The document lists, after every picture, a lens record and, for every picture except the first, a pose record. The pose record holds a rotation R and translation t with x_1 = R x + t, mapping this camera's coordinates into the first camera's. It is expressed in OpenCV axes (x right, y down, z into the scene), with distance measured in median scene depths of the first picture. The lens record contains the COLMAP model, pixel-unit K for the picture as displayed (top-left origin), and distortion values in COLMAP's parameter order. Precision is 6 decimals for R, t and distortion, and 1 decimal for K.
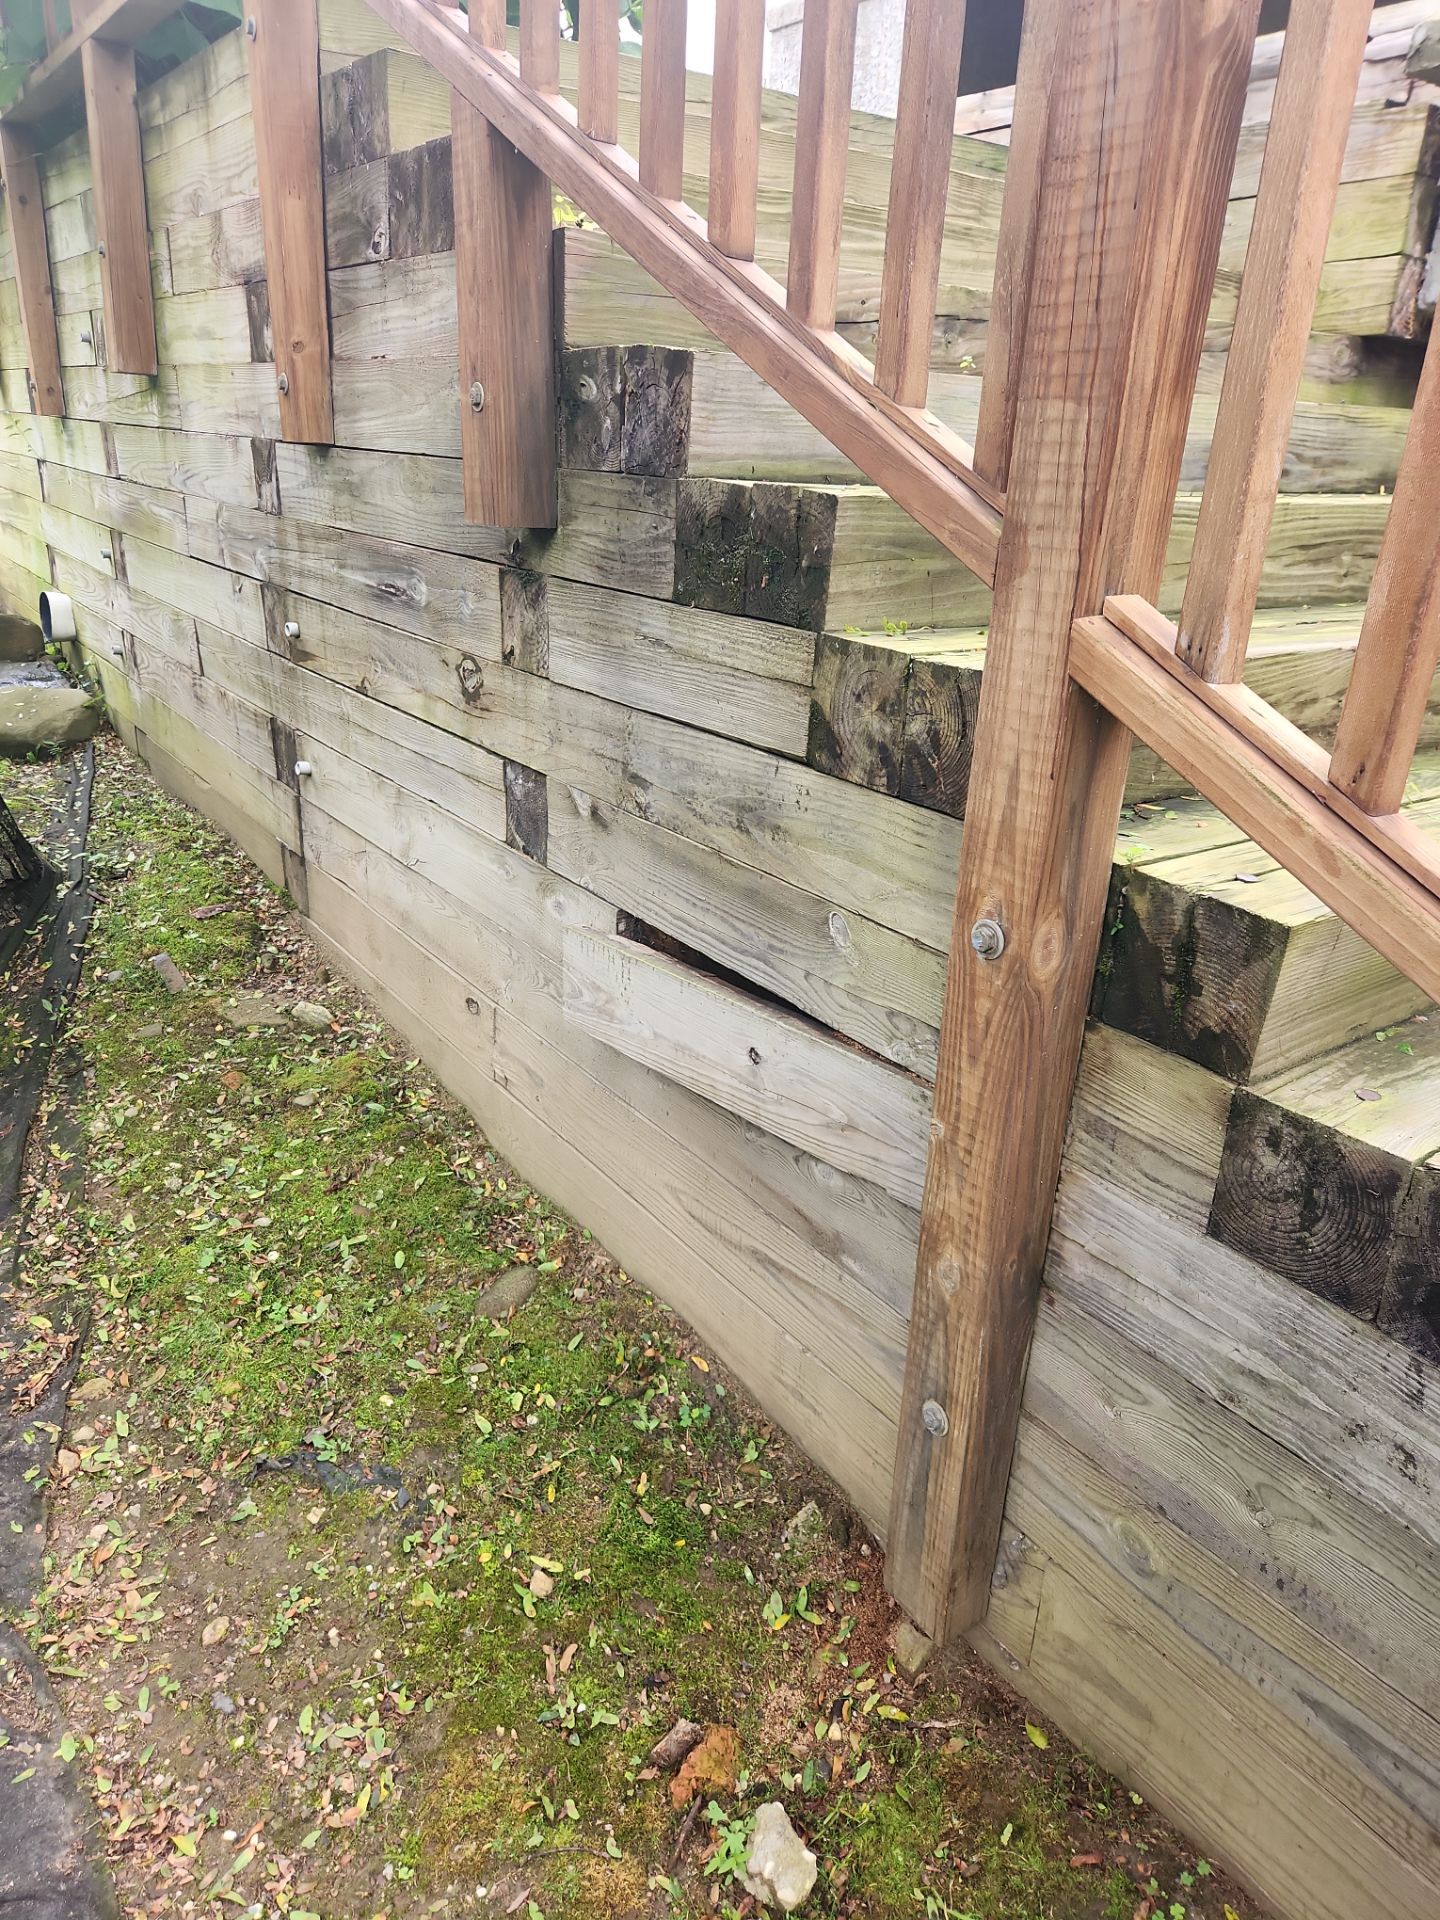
lens RADIAL K [[1295.6, 0, 721.0], [0, 1295.6, 941.3], [0, 0, 1]] dist [0.071244, -0.070943]
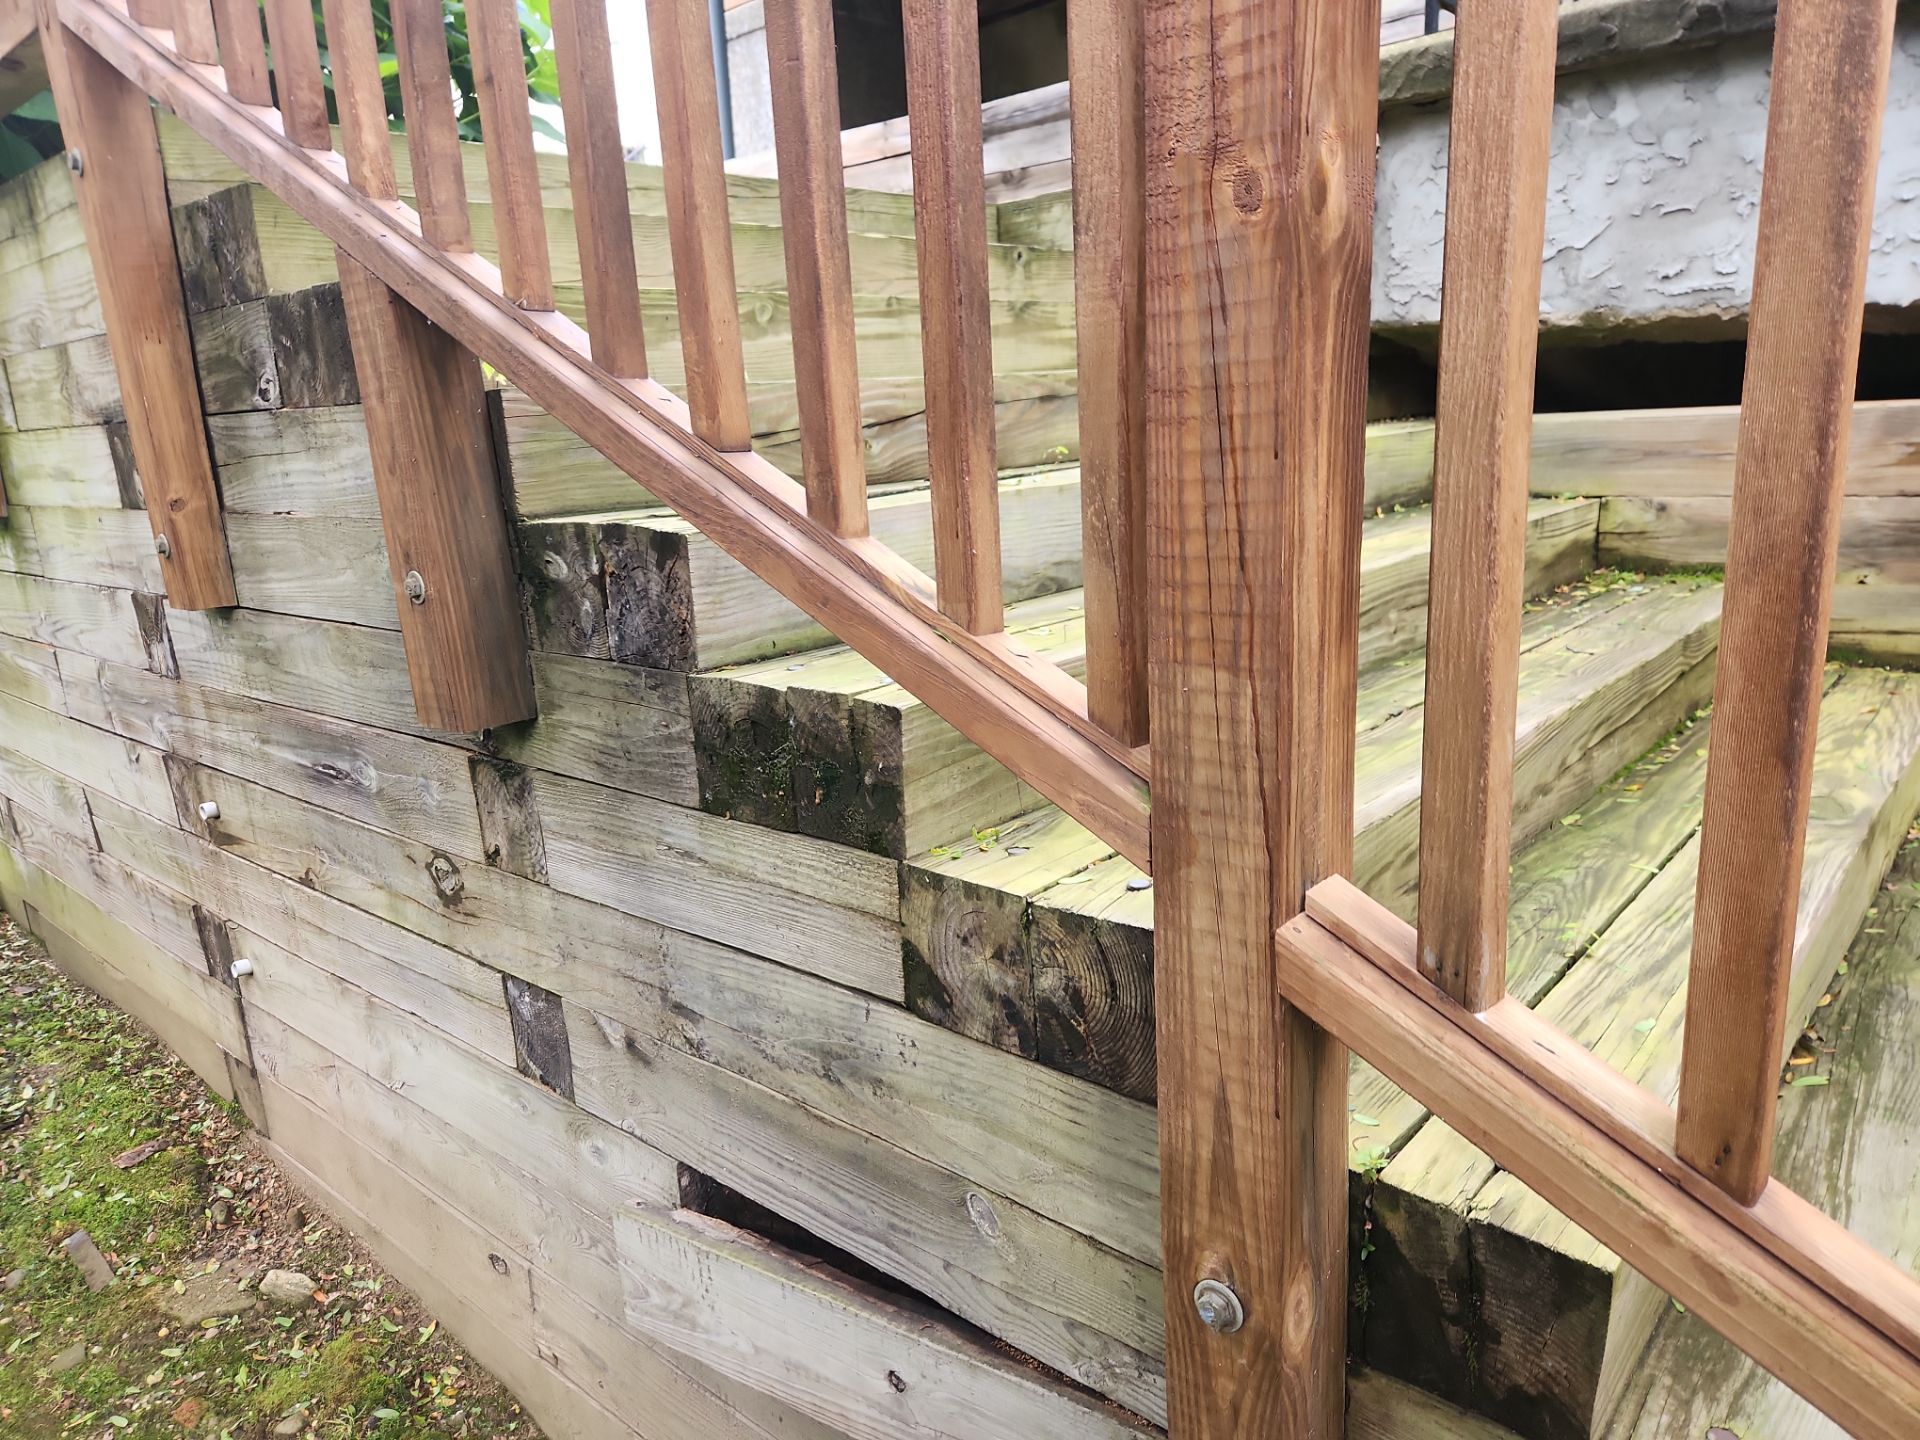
lens RADIAL K [[1295.6, 0, 960.0], [0, 1295.6, 720.0], [0, 0, 1]] dist [0.071244, -0.070943]
pose [[0.970517, -0.151770, 0.187249, -0.022315], [0.173595, 0.979077, -0.106179, -0.193479], [-0.167216, 0.135554, 0.976557, 0.158779]]
